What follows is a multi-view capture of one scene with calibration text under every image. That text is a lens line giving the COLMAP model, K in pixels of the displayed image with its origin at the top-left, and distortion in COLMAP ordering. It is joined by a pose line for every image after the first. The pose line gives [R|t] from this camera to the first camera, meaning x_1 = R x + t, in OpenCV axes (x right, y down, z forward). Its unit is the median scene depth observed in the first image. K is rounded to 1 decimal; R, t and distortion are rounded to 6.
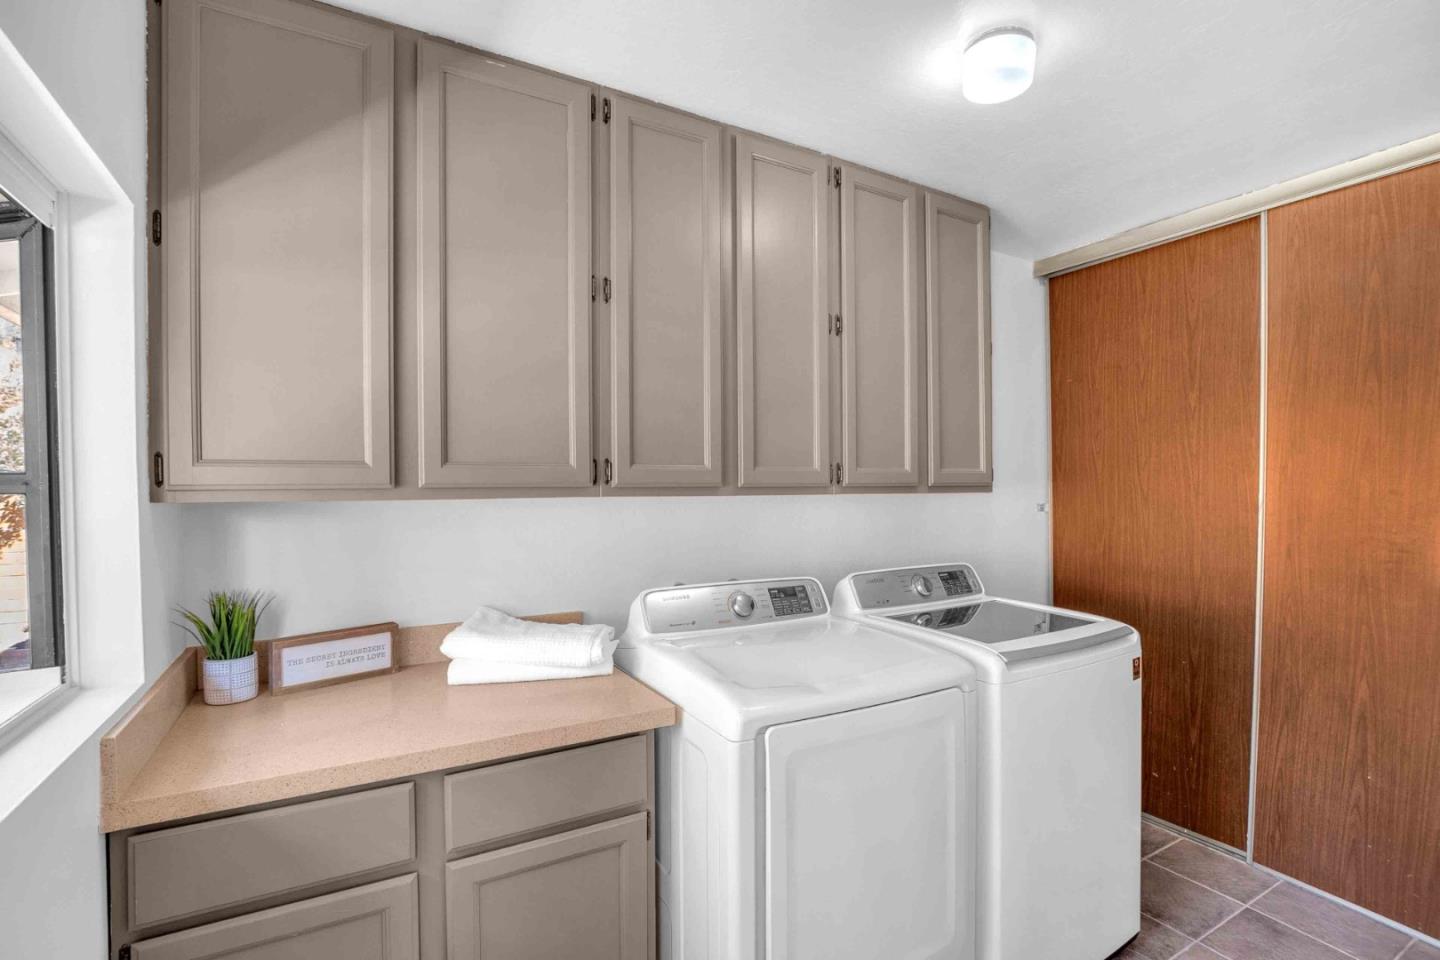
lens RADIAL K [[719.0, 0, 760.7], [0, 719.0, 489.3], [0, 0, 1]] dist [-0.003926, -0.000614]
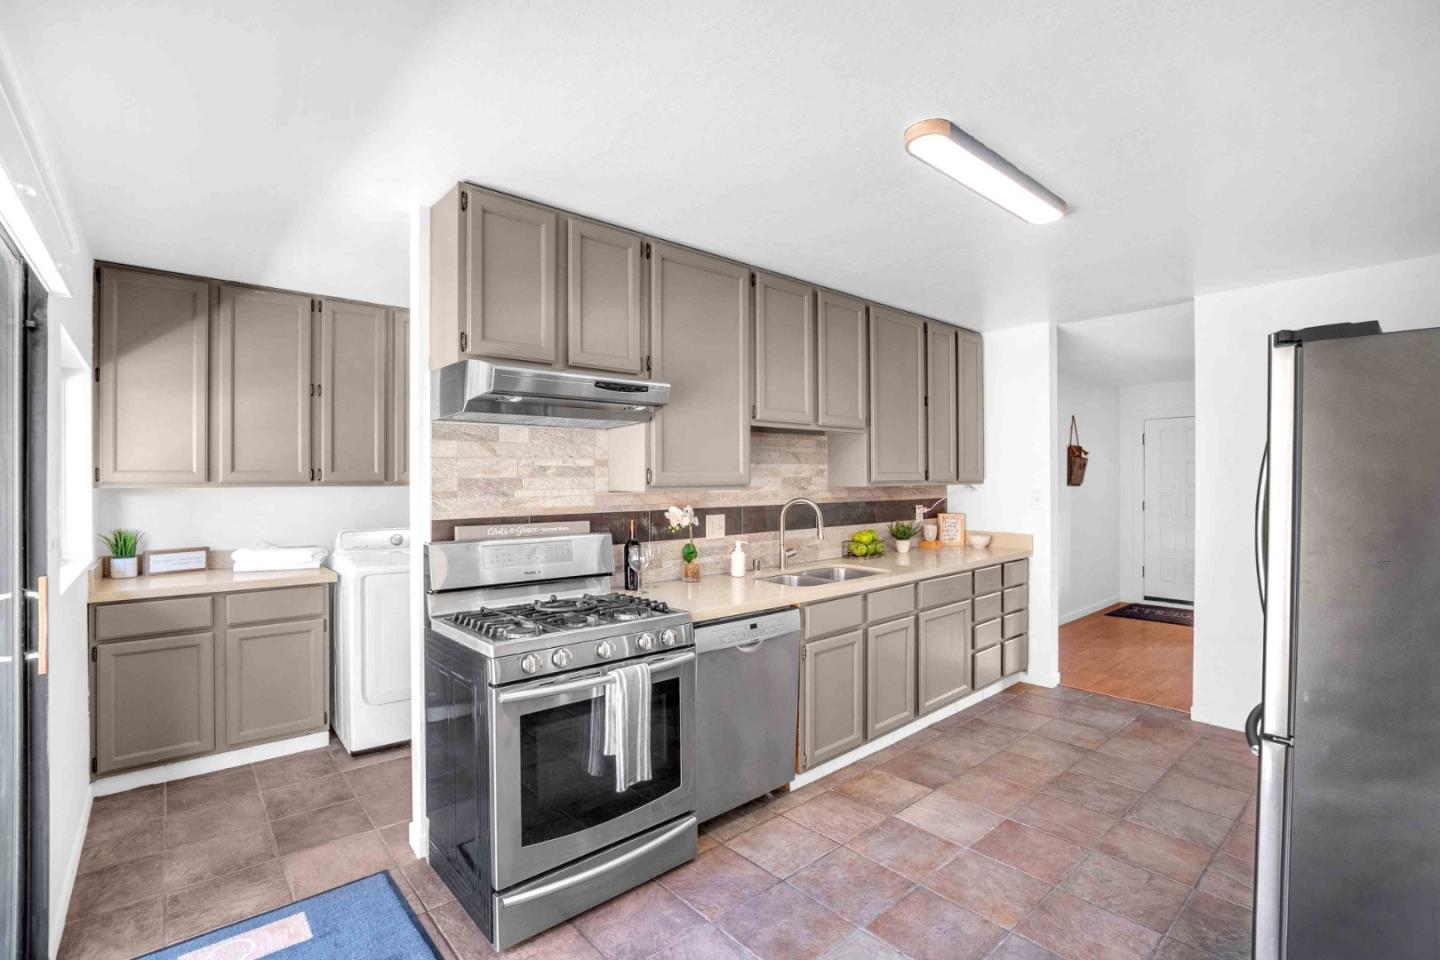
lens RADIAL K [[640.7, 0, 713.6], [0, 640.7, 477.1], [0, 0, 1]] dist [-0.009417, -0.000695]
pose [[0.983760, 0.005796, 0.179396, 0.687006], [-0.004751, 0.999969, -0.006253, -0.012610], [-0.179427, 0.005299, 0.983757, -1.235752]]
